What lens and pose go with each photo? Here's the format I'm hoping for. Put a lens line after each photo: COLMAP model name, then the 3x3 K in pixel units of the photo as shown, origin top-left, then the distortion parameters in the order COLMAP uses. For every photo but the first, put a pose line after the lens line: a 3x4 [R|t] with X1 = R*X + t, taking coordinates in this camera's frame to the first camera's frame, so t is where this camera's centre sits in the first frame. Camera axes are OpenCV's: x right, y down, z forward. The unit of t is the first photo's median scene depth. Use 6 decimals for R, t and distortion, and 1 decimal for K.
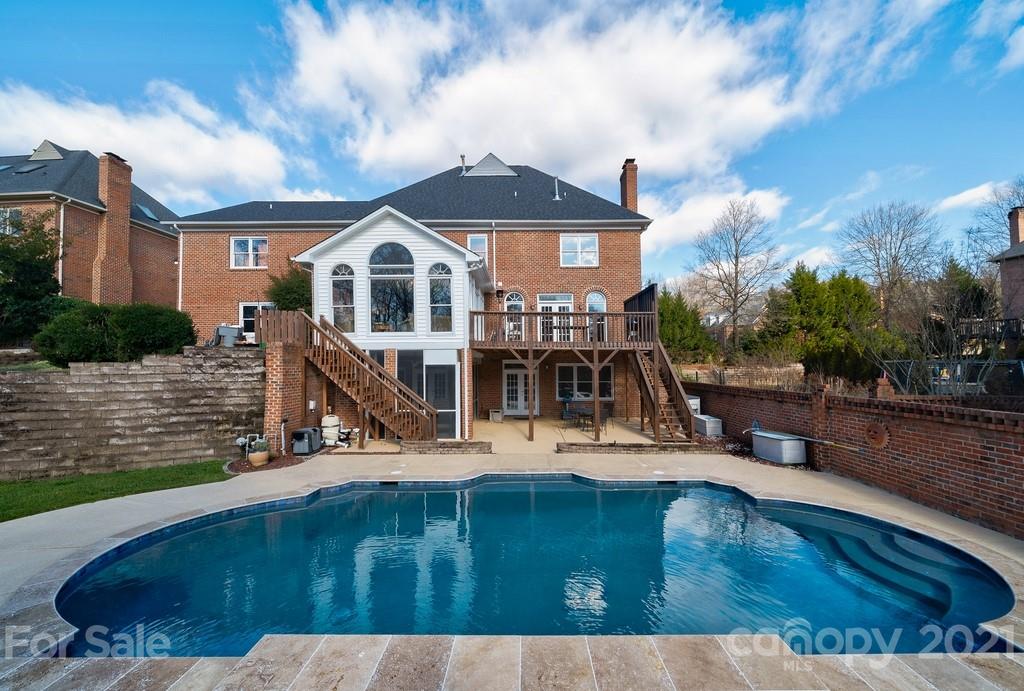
lens RADIAL K [[381.0, 0, 513.4], [0, 381.0, 357.7], [0, 0, 1]] dist [-0.000208, -0.000107]
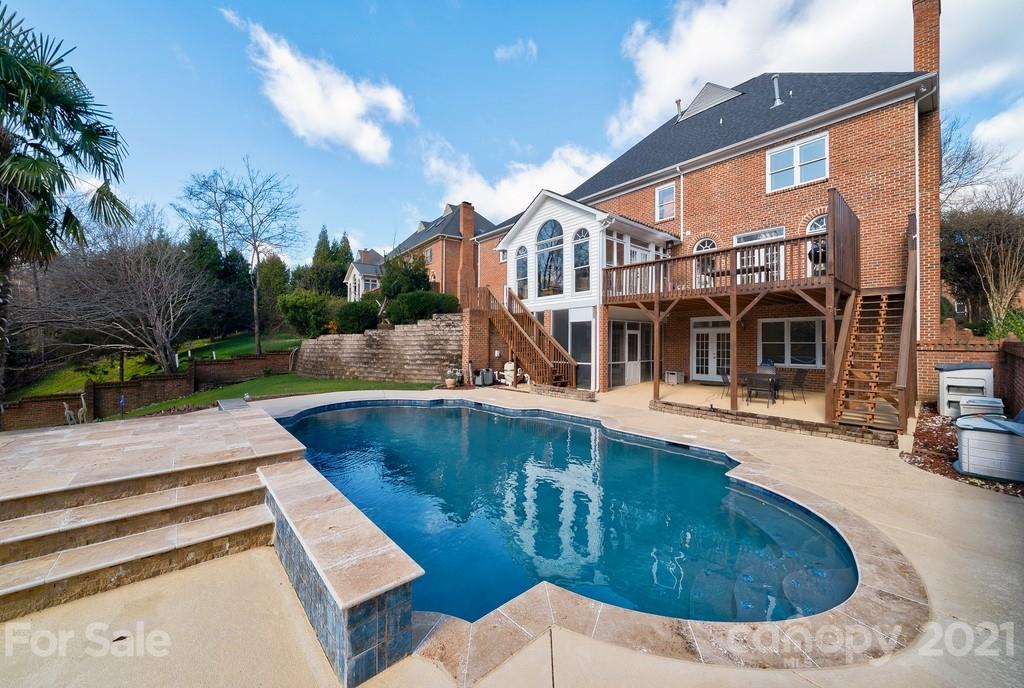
lens RADIAL K [[374.5, 0, 498.9], [0, 374.5, 340.0], [0, 0, 1]] dist [-0.001569, -0.000066]
pose [[0.653106, 0.001972, -0.757264, 0.469296], [0.015260, 0.999759, 0.015764, 0.050350], [0.757112, -0.021851, 0.652919, 0.116457]]
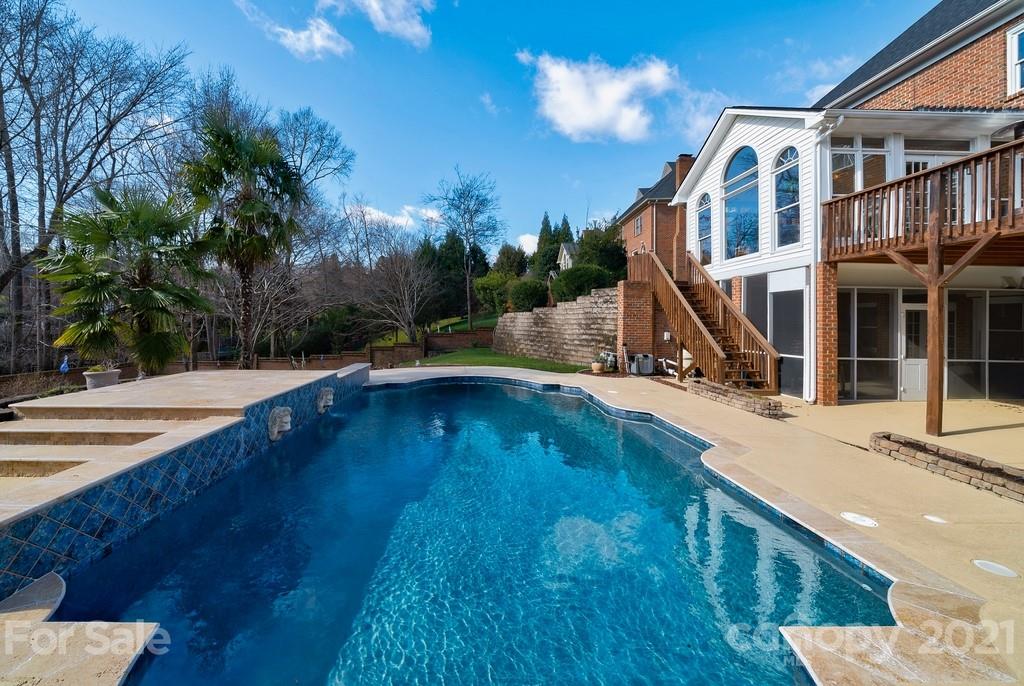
lens RADIAL K [[374.0, 0, 466.4], [0, 374.0, 317.8], [0, 0, 1]] dist [-0.007735, -0.000114]
pose [[0.022587, 0.001990, -0.999743, 0.487686], [0.012832, 0.999915, 0.002280, 0.058254], [0.999663, -0.012880, 0.022560, 0.385672]]
